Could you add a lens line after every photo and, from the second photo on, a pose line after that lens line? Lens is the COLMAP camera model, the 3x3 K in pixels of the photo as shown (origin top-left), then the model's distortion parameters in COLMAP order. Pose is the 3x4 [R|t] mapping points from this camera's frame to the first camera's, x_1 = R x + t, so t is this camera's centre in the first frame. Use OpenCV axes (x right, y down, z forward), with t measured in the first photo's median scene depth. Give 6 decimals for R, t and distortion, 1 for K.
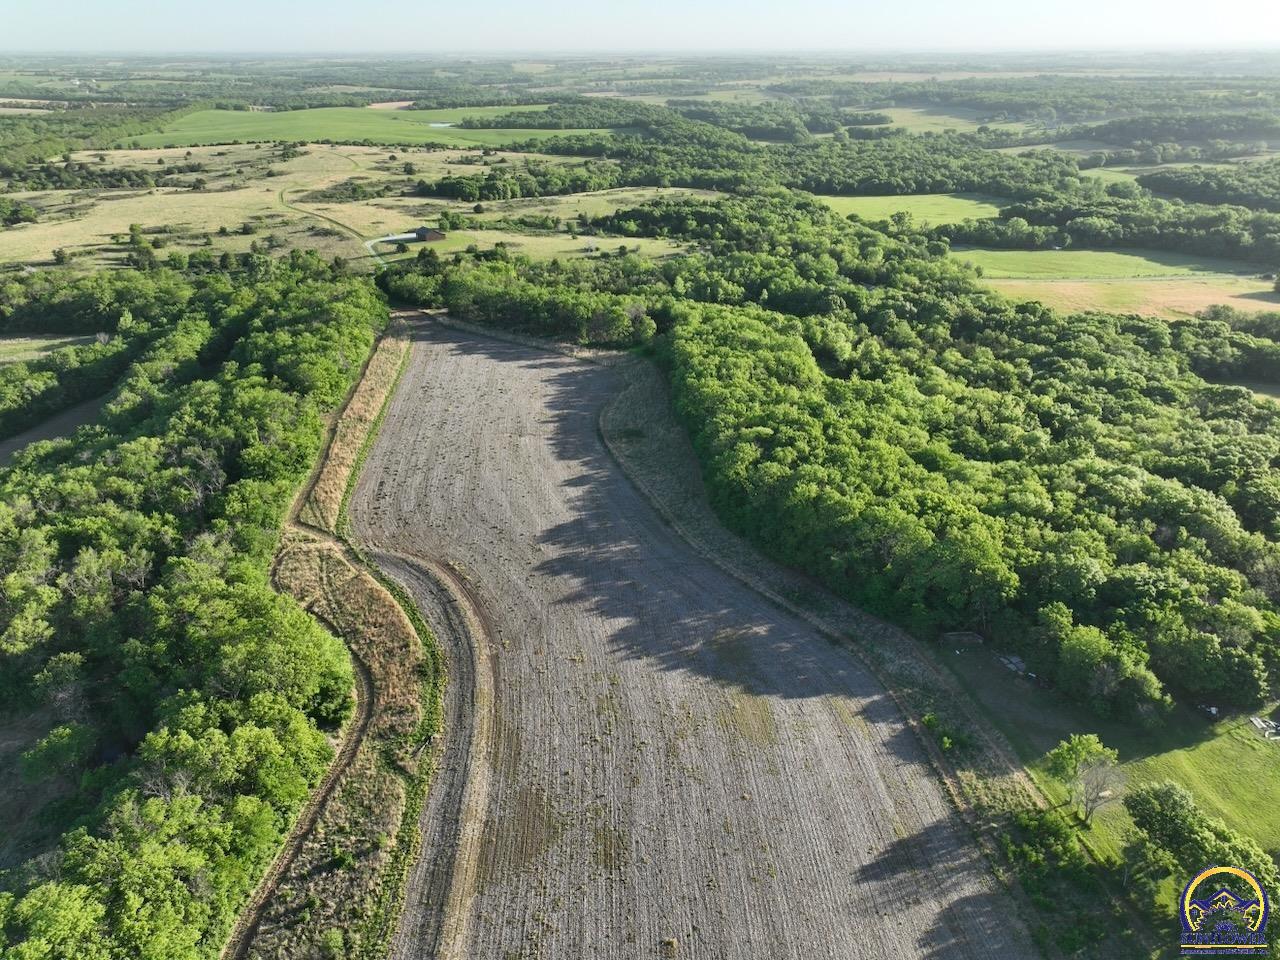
lens RADIAL K [[898.4, 0, 642.7], [0, 898.4, 479.3], [0, 0, 1]] dist [-0.003636, 0.023035]
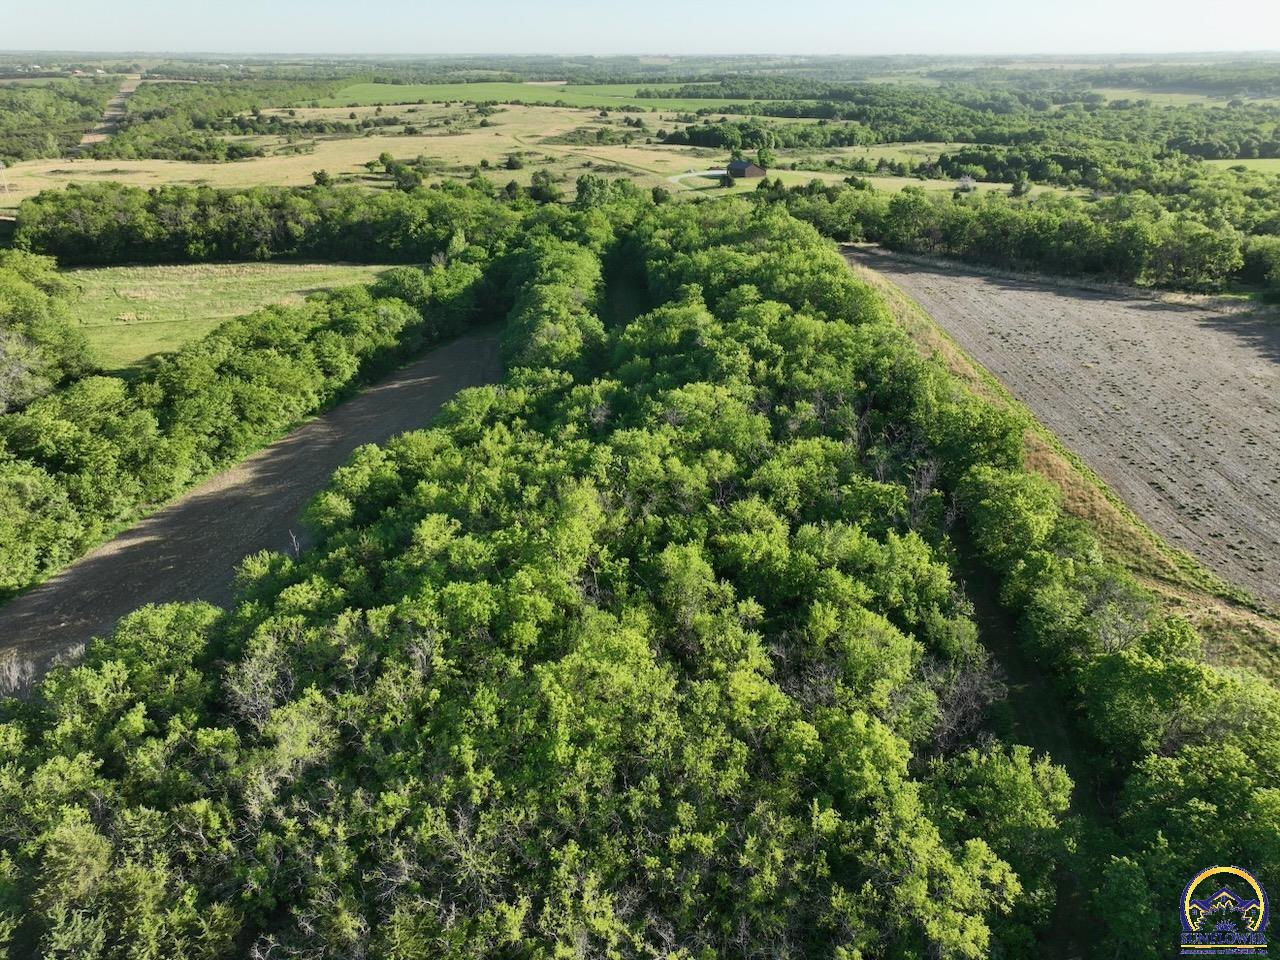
lens RADIAL K [[898.4, 0, 642.4], [0, 898.4, 478.6], [0, 0, 1]] dist [-0.003636, 0.023035]
pose [[0.994865, 0.046676, -0.089809, -0.151504], [-0.047119, 0.998885, -0.002813, 0.004364], [0.089578, 0.007030, 0.995955, 0.125242]]
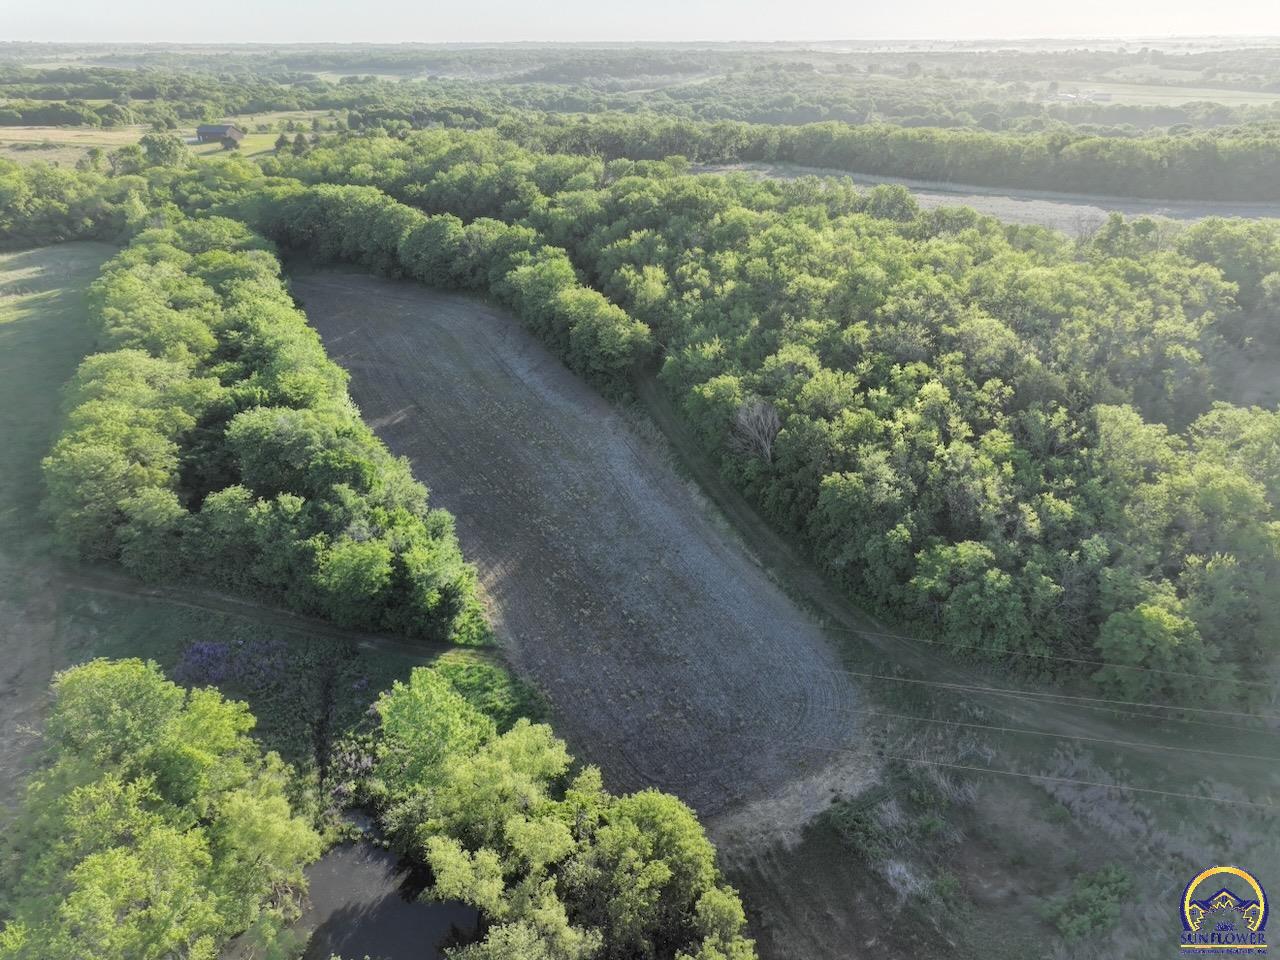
lens RADIAL K [[898.4, 0, 644.0], [0, 898.4, 483.7], [0, 0, 1]] dist [-0.003636, 0.023035]
pose [[0.738089, -0.298503, 0.605079, -0.324447], [0.294833, 0.949347, 0.108696, 0.020204], [-0.606876, 0.098170, 0.788710, 0.129339]]
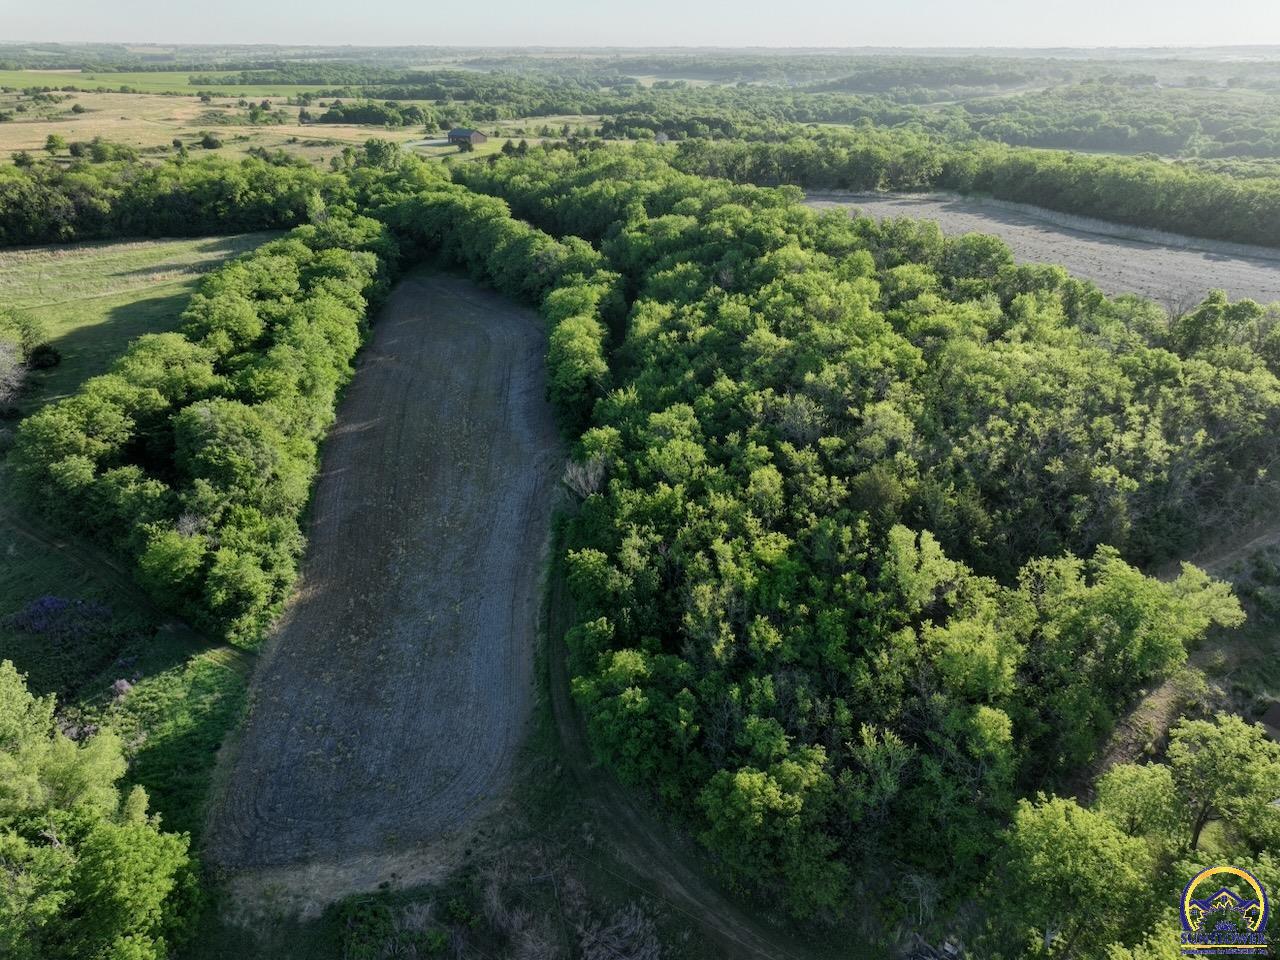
lens RADIAL K [[898.4, 0, 640.6], [0, 898.4, 485.5], [0, 0, 1]] dist [-0.003636, 0.023035]
pose [[0.924397, -0.162244, 0.345206, -0.267077], [0.159875, 0.986498, 0.035532, 0.028116], [-0.346309, 0.022344, 0.937854, 0.100889]]
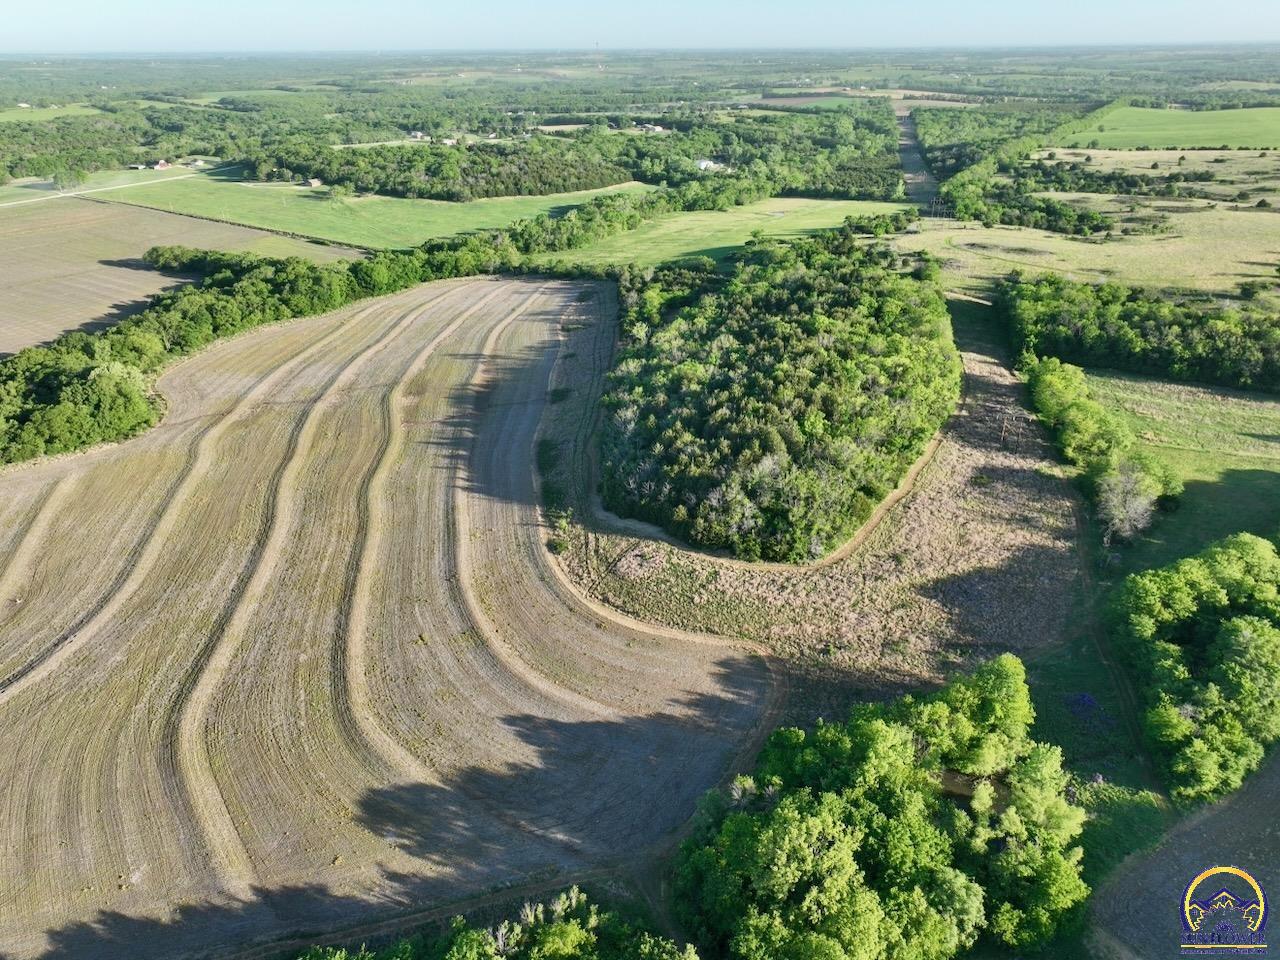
lens RADIAL K [[898.4, 0, 644.3], [0, 898.4, 475.3], [0, 0, 1]] dist [-0.003636, 0.023035]
pose [[0.720314, 0.296988, -0.626854, -0.261310], [-0.295893, 0.948917, 0.109565, -0.006575], [0.627371, 0.106560, 0.771395, 0.016477]]
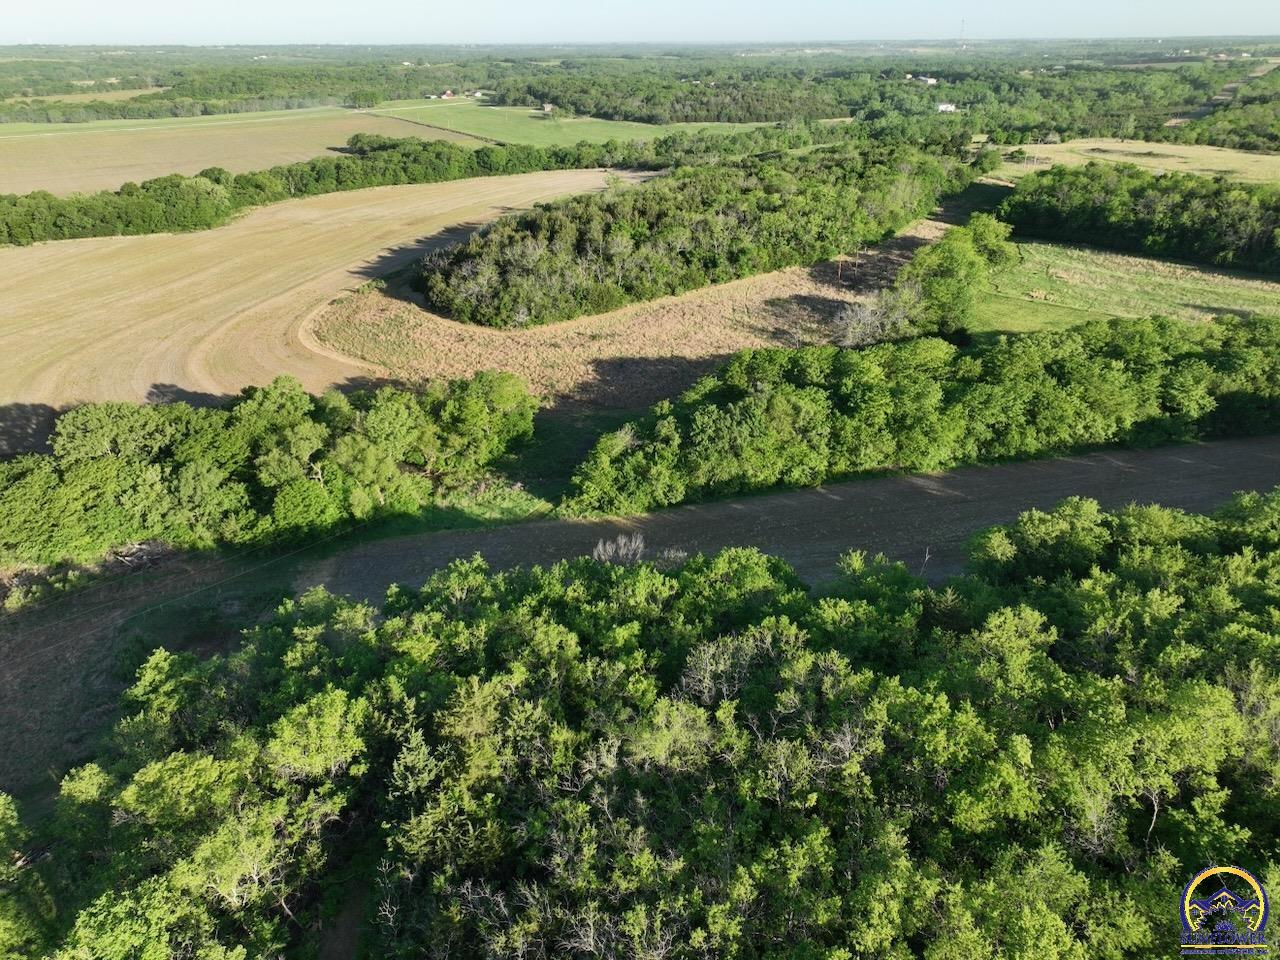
lens RADIAL K [[898.4, 0, 644.1], [0, 898.4, 471.9], [0, 0, 1]] dist [-0.003636, 0.023035]
pose [[0.400687, 0.397313, -0.825586, -0.135700], [-0.393781, 0.888293, 0.236374, -0.008236], [0.827276, 0.230388, 0.512382, 0.159200]]
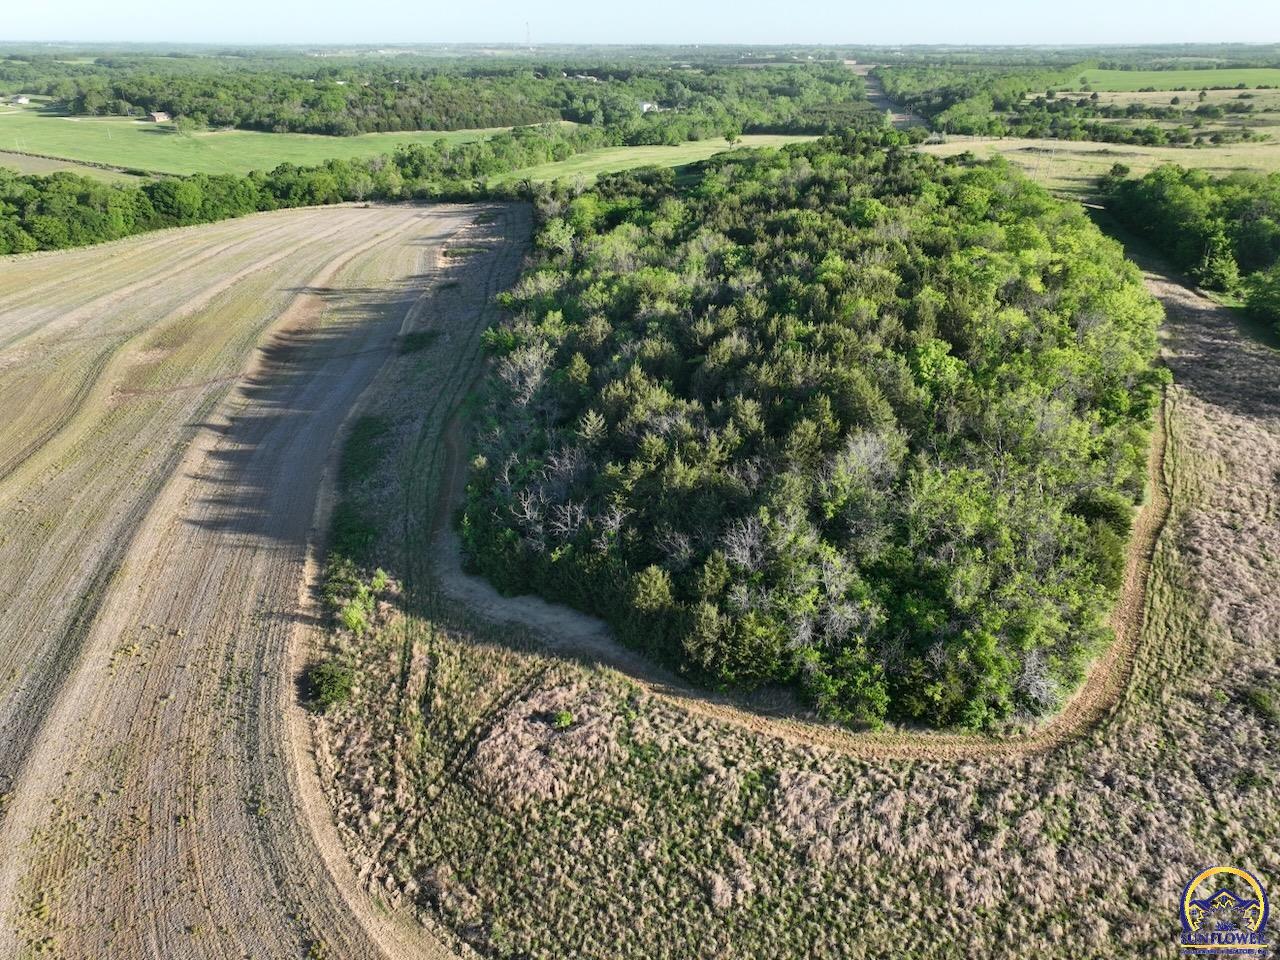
lens RADIAL K [[898.4, 0, 644.3], [0, 898.4, 473.0], [0, 0, 1]] dist [-0.003636, 0.023035]
pose [[0.764567, 0.281158, -0.579990, -0.366730], [-0.282482, 0.954988, 0.090563, 0.009572], [0.579346, 0.094595, 0.809574, 0.151106]]
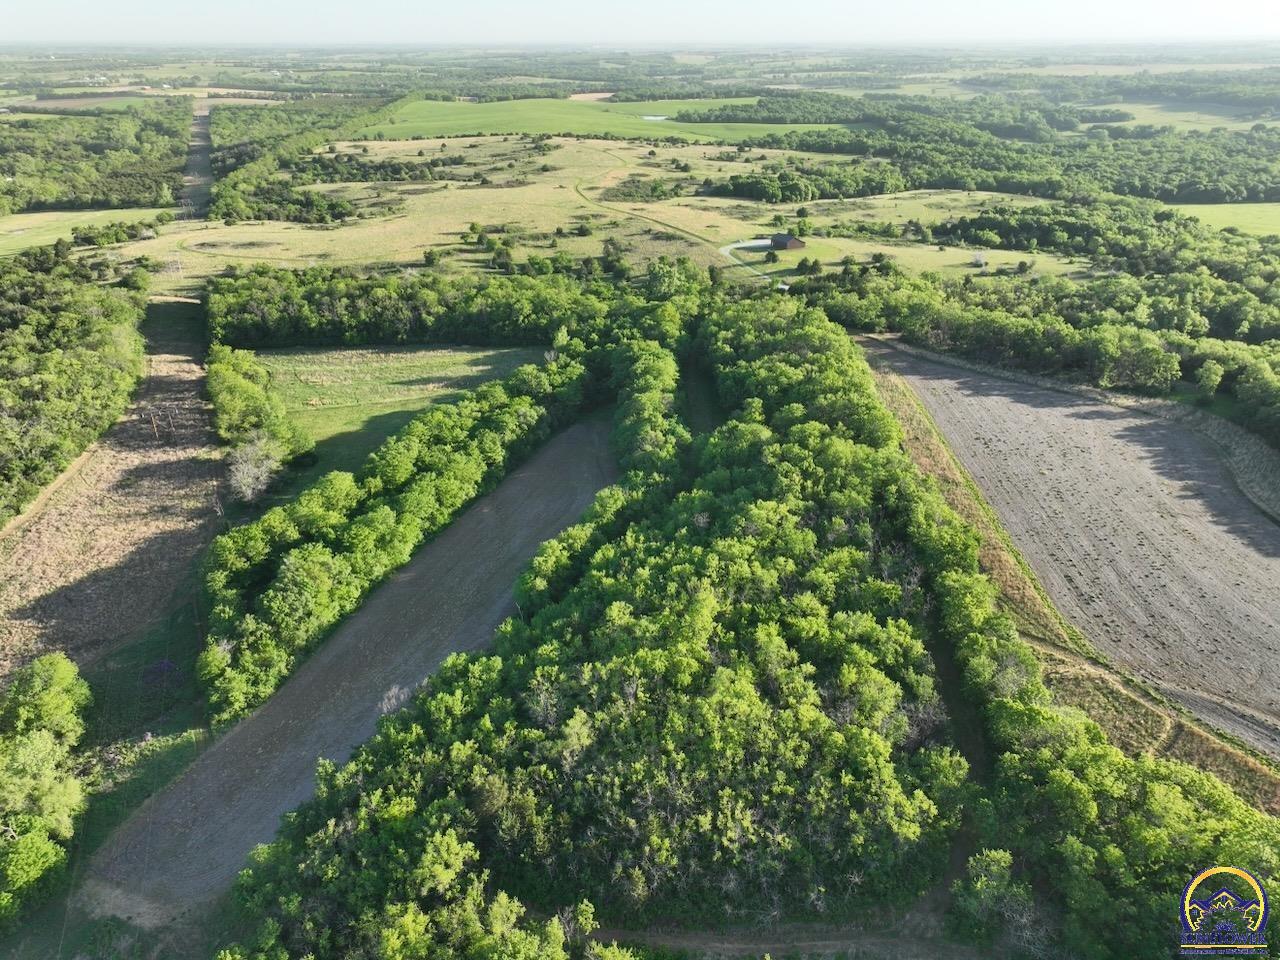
lens RADIAL K [[898.4, 0, 642.2], [0, 898.4, 478.0], [0, 0, 1]] dist [-0.003636, 0.023035]
pose [[0.991051, 0.059190, -0.119646, -0.161475], [-0.058400, 0.998242, 0.010108, -0.019857], [0.120034, -0.003030, 0.992765, 0.043158]]
